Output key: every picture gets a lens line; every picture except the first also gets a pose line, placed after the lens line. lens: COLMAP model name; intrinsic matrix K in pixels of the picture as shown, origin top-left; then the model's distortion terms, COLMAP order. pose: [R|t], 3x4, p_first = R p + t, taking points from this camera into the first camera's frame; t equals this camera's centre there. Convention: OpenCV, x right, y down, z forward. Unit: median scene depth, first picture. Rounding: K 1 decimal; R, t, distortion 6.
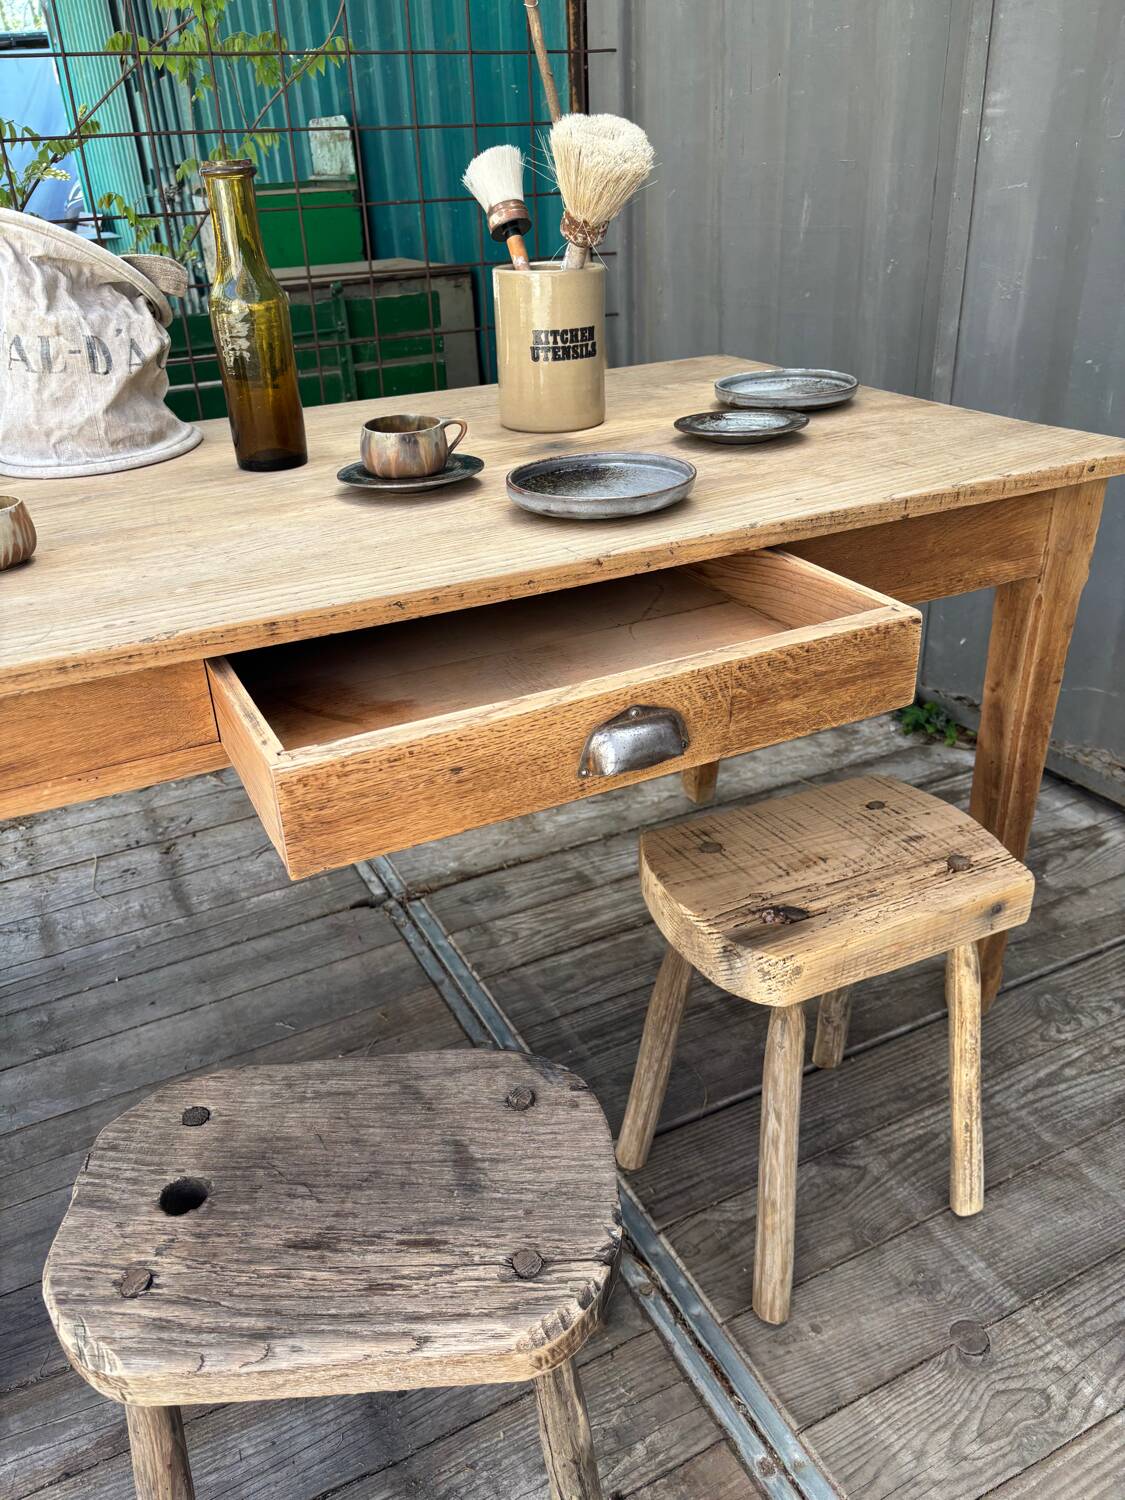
lens RADIAL K [[1134.5, 0, 551.1], [0, 1134.5, 756.0], [0, 0, 1]] dist [0.047909, -0.058612]
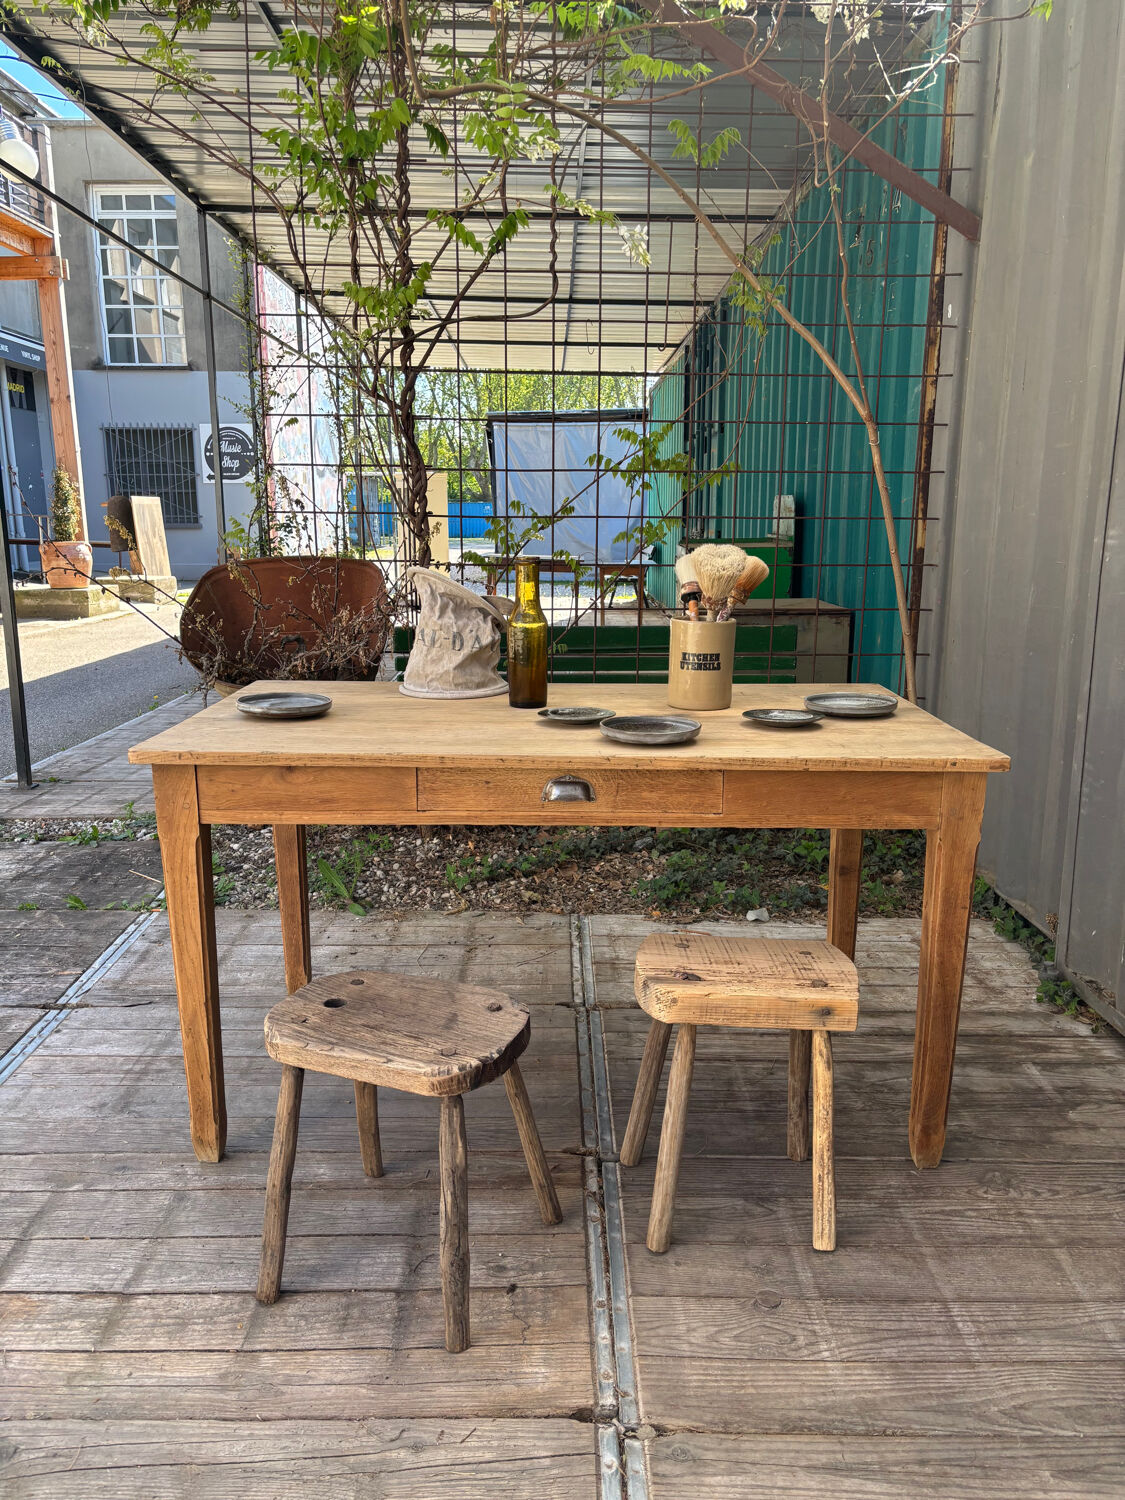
lens RADIAL K [[1134.5, 0, 567.6], [0, 1134.5, 746.8], [0, 0, 1]] dist [0.047909, -0.058612]
pose [[0.899240, 0.135171, -0.416049, 0.610443], [-0.240157, 0.947471, -0.211244, 0.186184], [0.365640, 0.289876, 0.884466, -0.597136]]
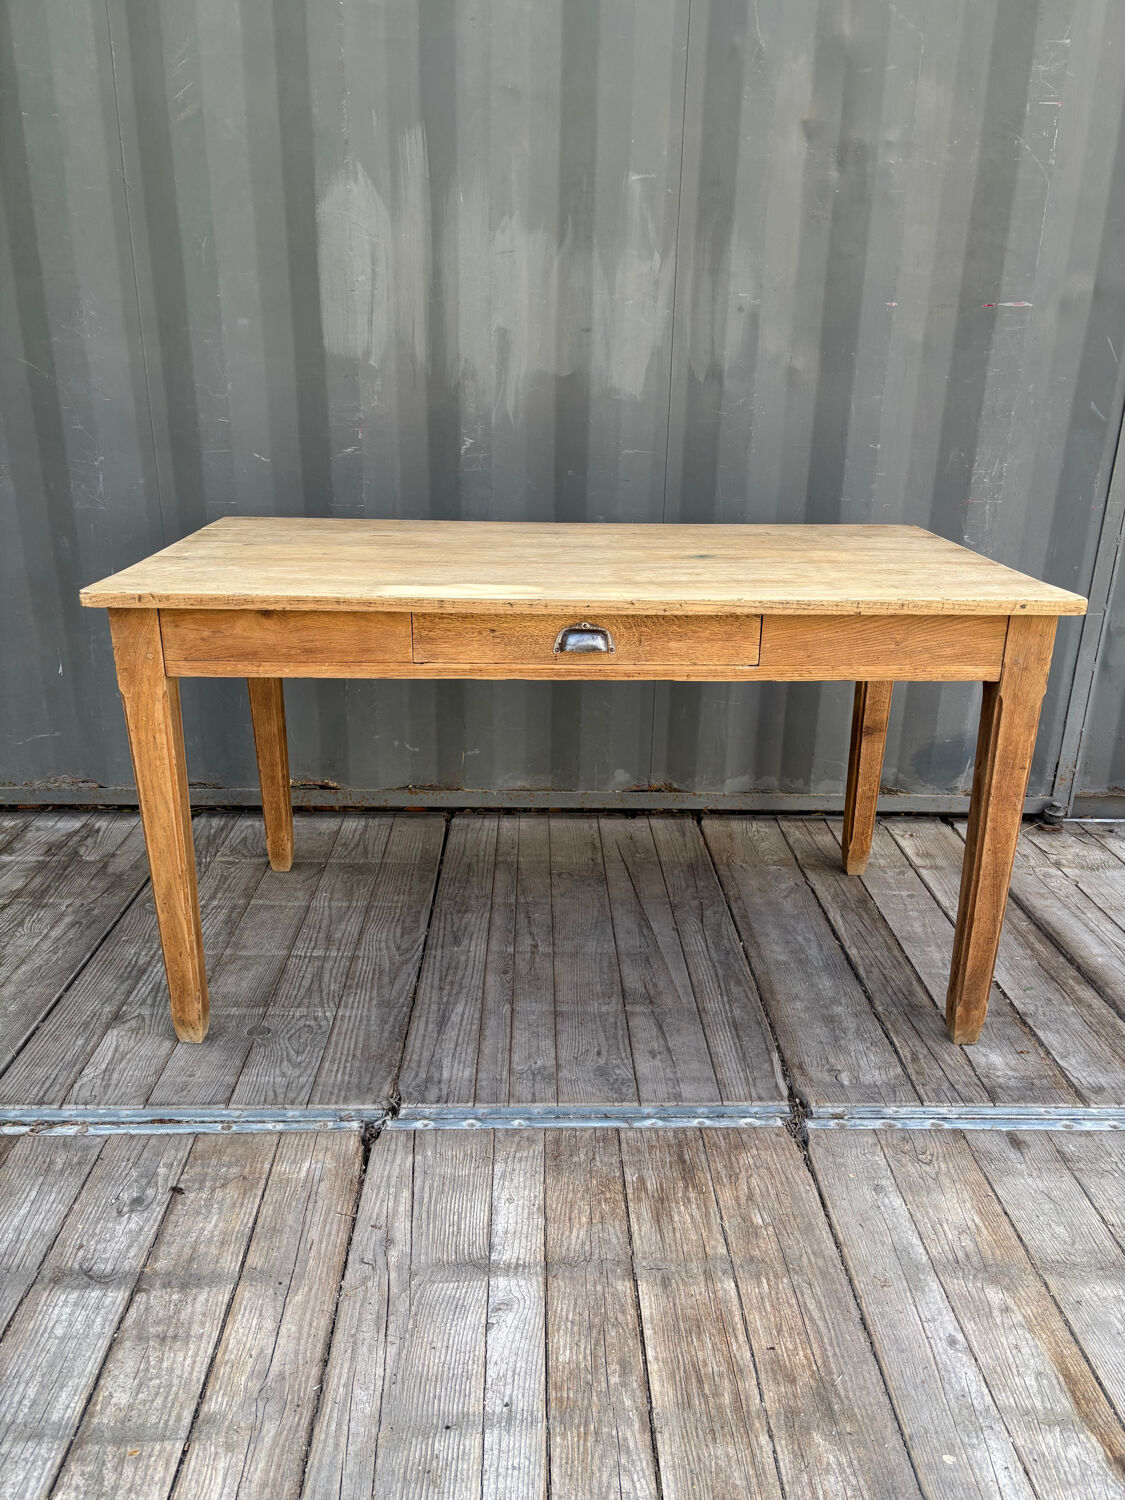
lens RADIAL K [[1133.2, 0, 562.6], [0, 1133.2, 754.4], [0, 0, 1]] dist [0.044936, -0.050111]
pose [[0.422106, -0.255625, 0.869760, -0.762147], [0.386618, 0.918557, 0.082335, 0.151995], [-0.819971, 0.301510, 0.486558, -0.303141]]
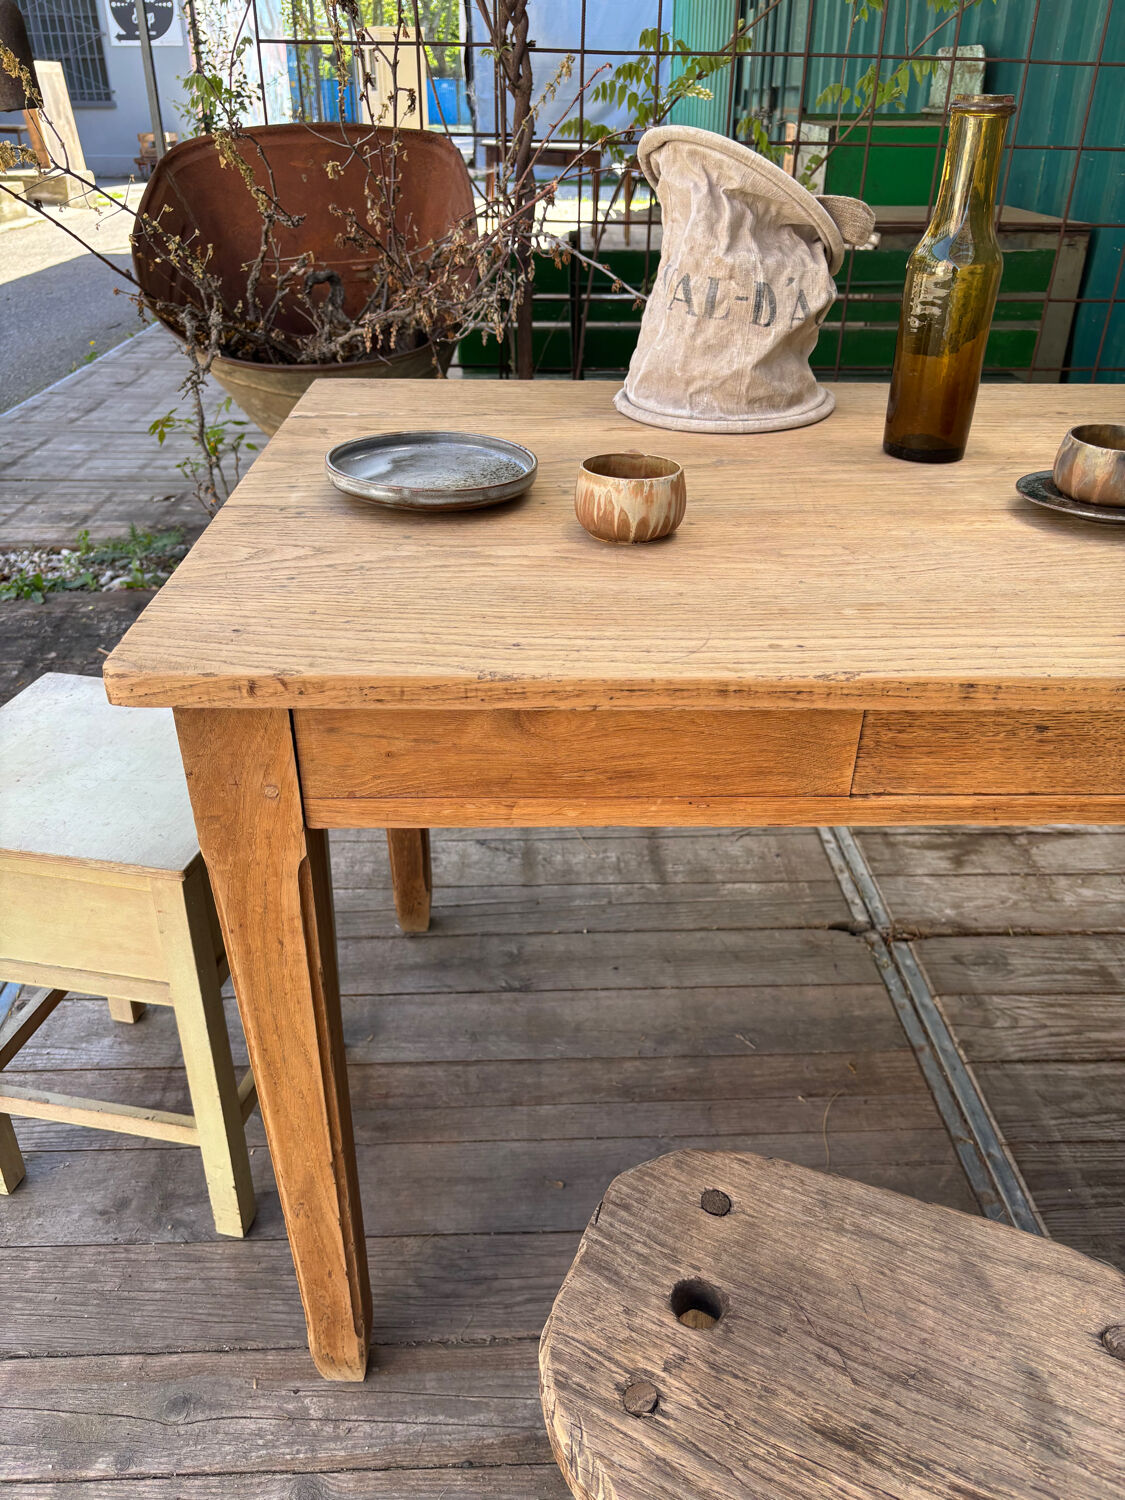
lens RADIAL K [[1134.5, 0, 572.3], [0, 1134.5, 752.2], [0, 0, 1]] dist [0.047909, -0.058612]
pose [[0.912678, 0.250359, -0.323017, -0.156740], [-0.235232, 0.968150, 0.085738, -0.050338], [0.334194, -0.002267, 0.942501, 0.099107]]
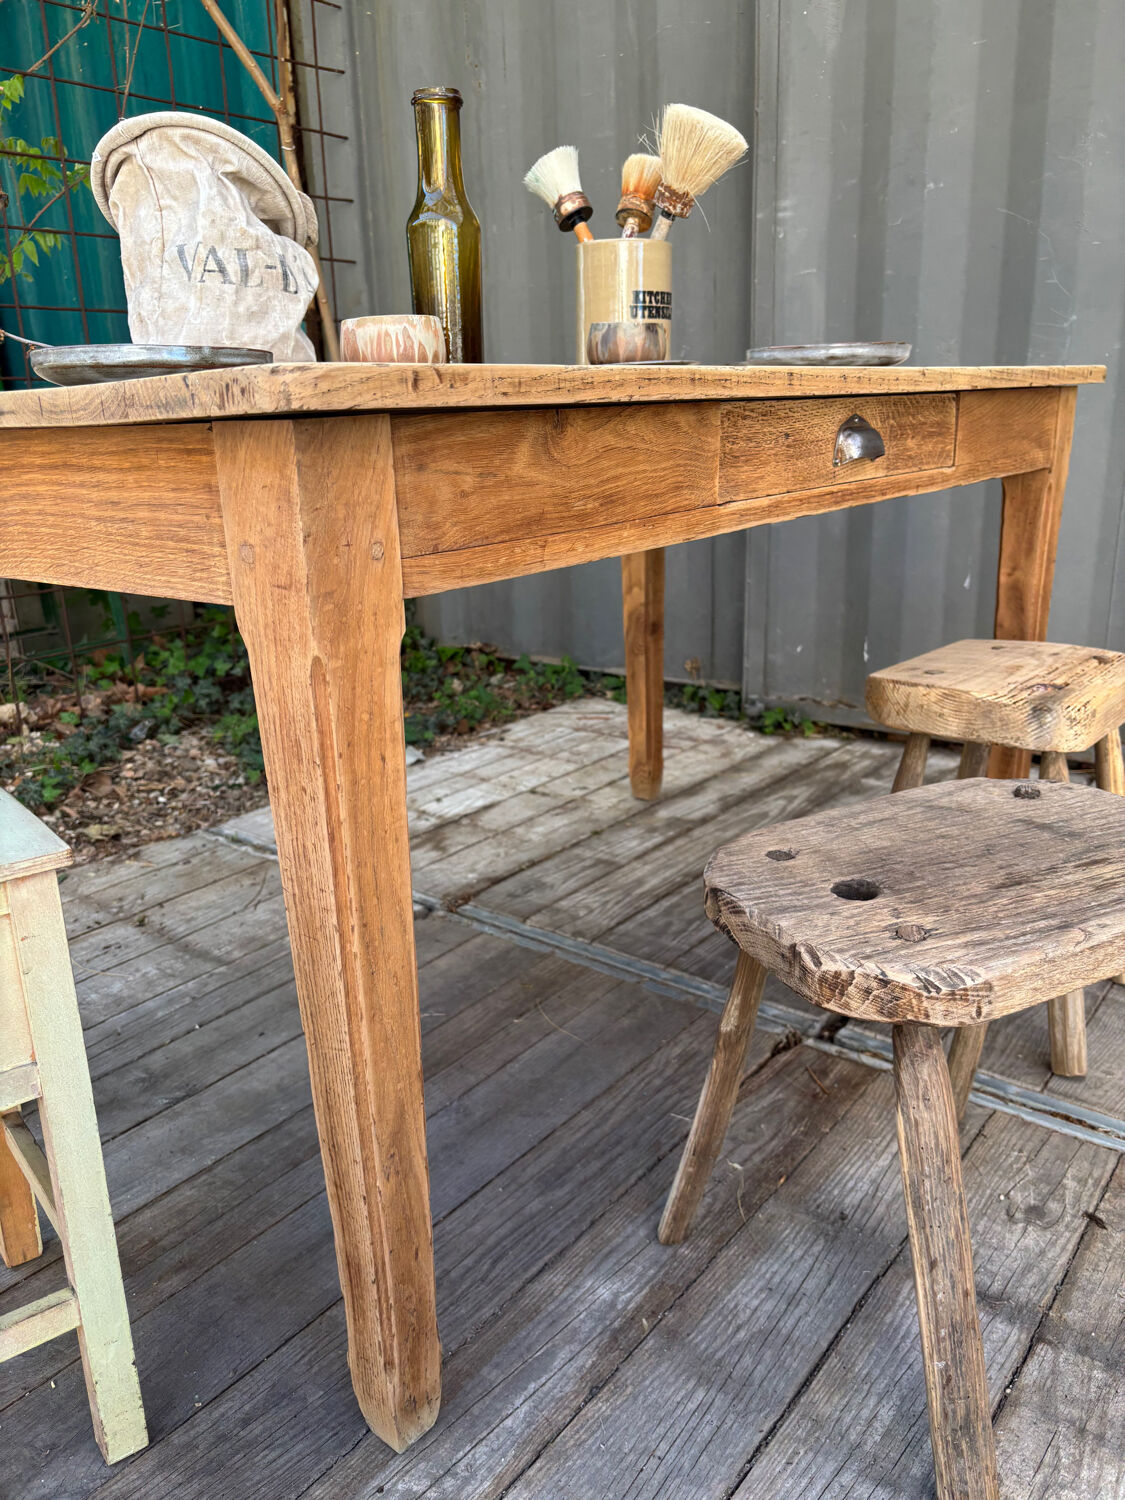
lens RADIAL K [[1134.5, 0, 548.5], [0, 1134.5, 762.6], [0, 0, 1]] dist [0.047909, -0.058612]
pose [[0.909387, -0.114926, 0.399758, -0.644707], [0.188105, 0.970809, -0.148813, 0.252455], [-0.370986, 0.210525, 0.904460, 0.113897]]
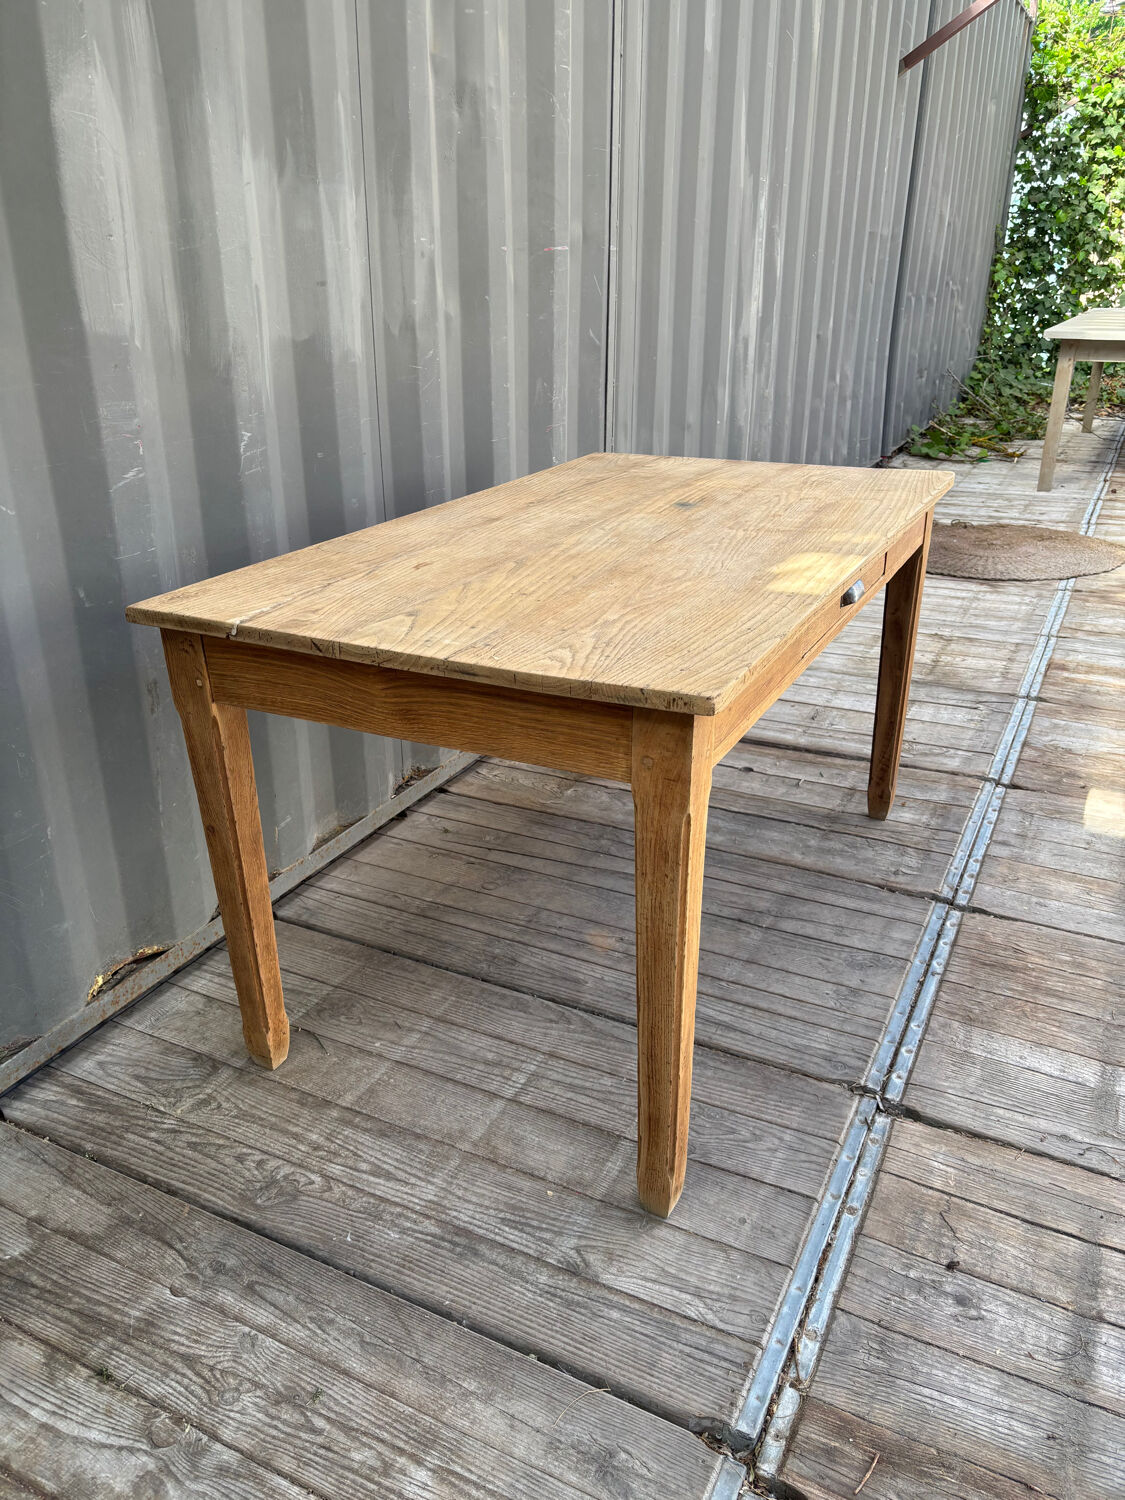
lens RADIAL K [[1133.2, 0, 556.2], [0, 1133.2, 739.1], [0, 0, 1]] dist [0.044936, -0.050111]
pose [[-0.596619, -0.267670, 0.756570, -0.457466], [0.397330, 0.720562, 0.568259, -0.688745], [-0.697262, 0.639642, -0.323548, 1.148904]]
